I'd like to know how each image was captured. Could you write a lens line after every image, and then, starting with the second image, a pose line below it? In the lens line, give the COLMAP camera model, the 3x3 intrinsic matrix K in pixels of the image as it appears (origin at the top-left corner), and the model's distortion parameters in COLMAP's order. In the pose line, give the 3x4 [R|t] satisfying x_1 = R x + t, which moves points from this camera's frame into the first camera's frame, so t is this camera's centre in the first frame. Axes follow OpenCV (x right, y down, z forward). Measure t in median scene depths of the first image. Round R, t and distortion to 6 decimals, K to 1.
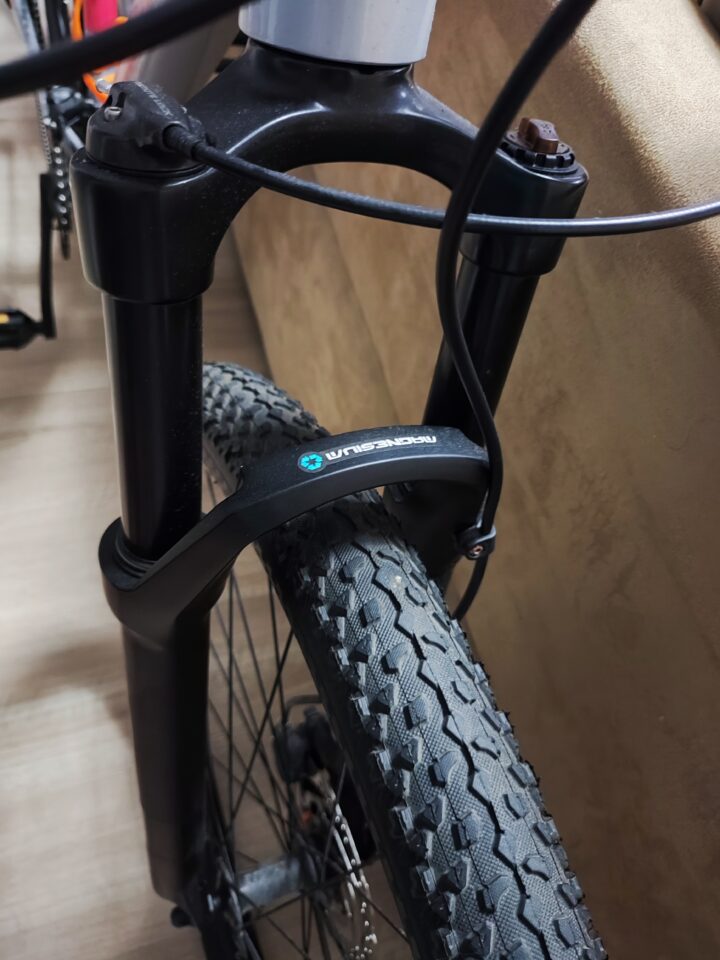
lens RADIAL K [[697.7, 0, 360.1], [0, 697.7, 482.2], [0, 0, 1]] dist [-0.004748, -0.000616]
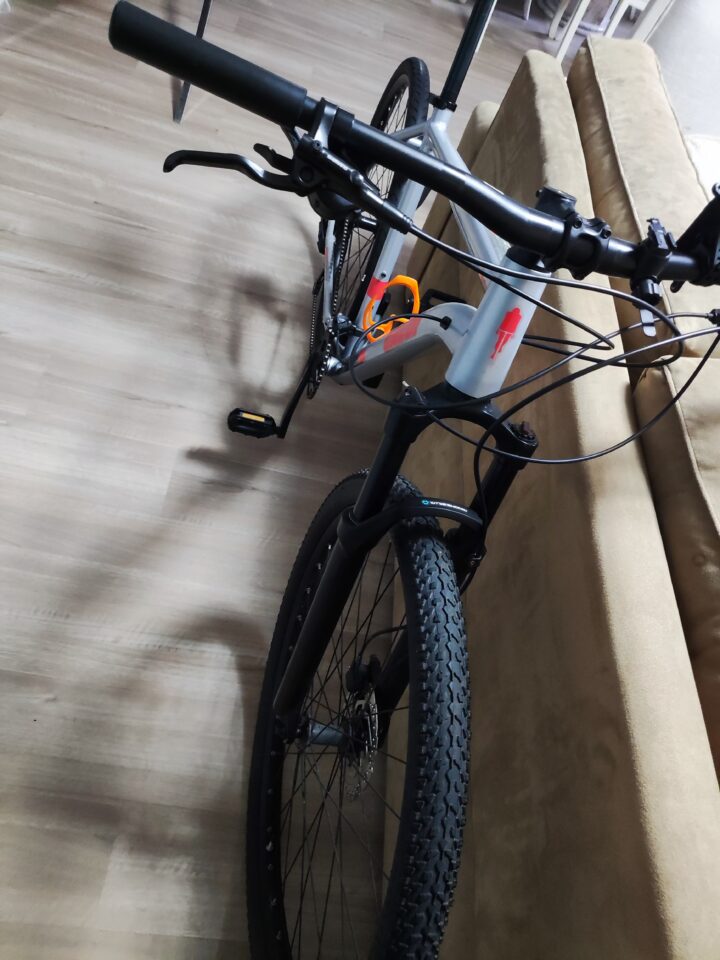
lens RADIAL K [[697.7, 0, 360.1], [0, 697.7, 482.2], [0, 0, 1]] dist [-0.004748, -0.000616]
pose [[0.941691, 0.293751, -0.164099, 0.075837], [-0.323489, 0.924574, -0.201291, 0.328554], [0.092592, 0.242638, 0.965688, -1.123533]]
